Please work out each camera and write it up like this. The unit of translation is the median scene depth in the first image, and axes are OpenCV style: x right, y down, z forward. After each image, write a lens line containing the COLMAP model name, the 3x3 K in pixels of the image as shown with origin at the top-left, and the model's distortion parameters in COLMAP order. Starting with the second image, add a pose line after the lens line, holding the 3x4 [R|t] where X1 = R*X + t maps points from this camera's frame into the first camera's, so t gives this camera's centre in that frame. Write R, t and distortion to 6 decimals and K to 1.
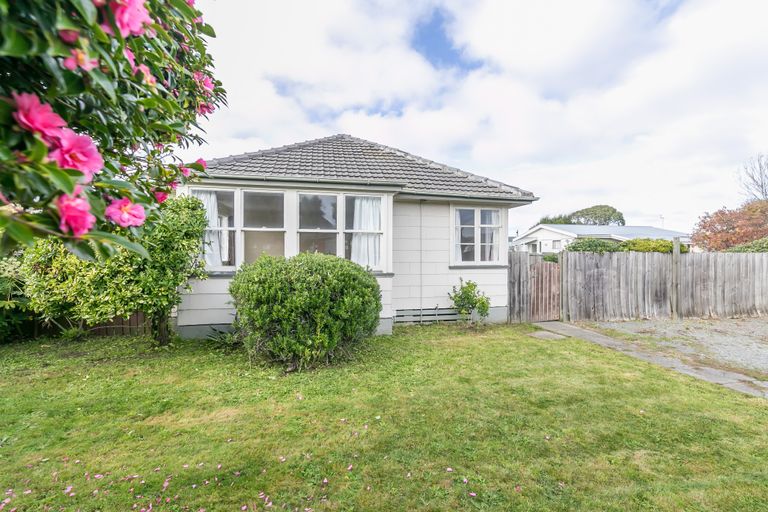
lens RADIAL K [[329.1, 0, 384.0], [0, 329.1, 256.0], [0, 0, 1]] dist [0.001404, 0.000086]
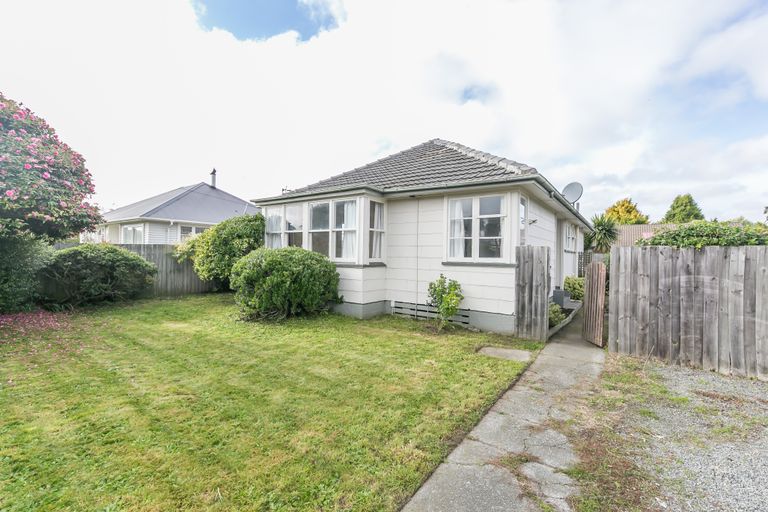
lens RADIAL K [[329.1, 0, 384.0], [0, 329.1, 256.0], [0, 0, 1]] dist [0.001404, 0.000086]
pose [[0.675902, 0.013328, -0.736871, 0.764310], [-0.017647, 0.999842, 0.001898, 0.014109], [0.736780, 0.011721, 0.676031, 0.233070]]
